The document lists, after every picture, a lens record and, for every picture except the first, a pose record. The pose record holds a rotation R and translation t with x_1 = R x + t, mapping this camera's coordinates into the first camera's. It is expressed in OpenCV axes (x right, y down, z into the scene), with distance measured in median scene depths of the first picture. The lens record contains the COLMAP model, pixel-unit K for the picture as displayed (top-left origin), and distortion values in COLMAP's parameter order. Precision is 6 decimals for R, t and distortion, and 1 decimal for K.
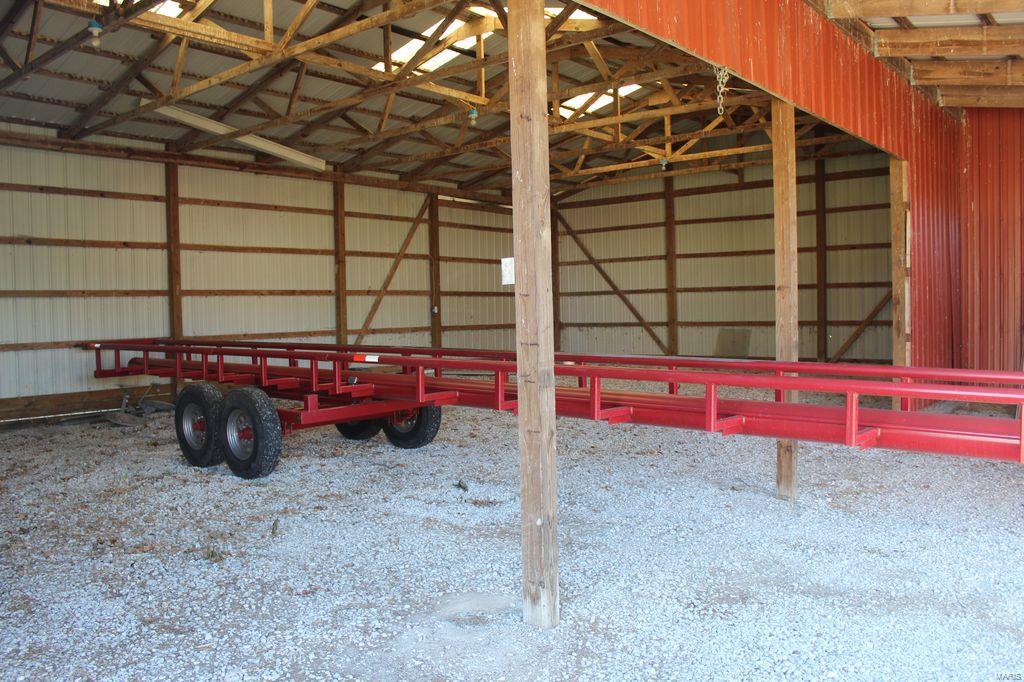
lens RADIAL K [[836.9, 0, 509.2], [0, 836.9, 342.0], [0, 0, 1]] dist [-0.132094, 0.064362]
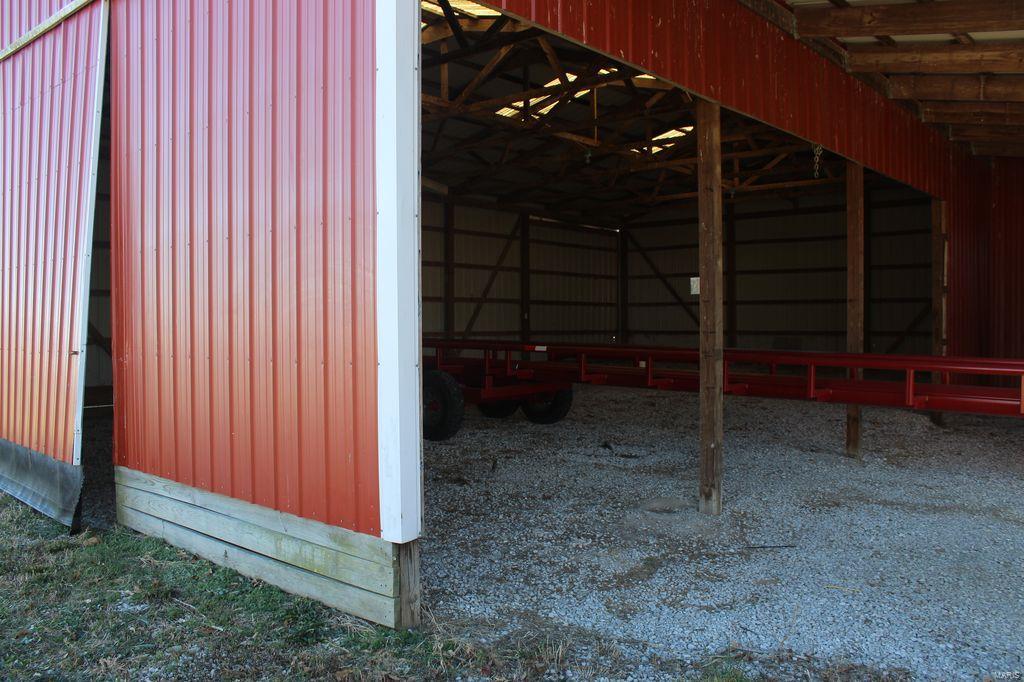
lens RADIAL K [[836.9, 0, 511.2], [0, 836.9, 341.1], [0, 0, 1]] dist [-0.132094, 0.064362]
pose [[0.999369, 0.017416, -0.030950, -0.137016], [-0.017852, 0.999744, -0.013873, 0.021940], [0.030701, 0.014417, 0.999425, -0.264508]]
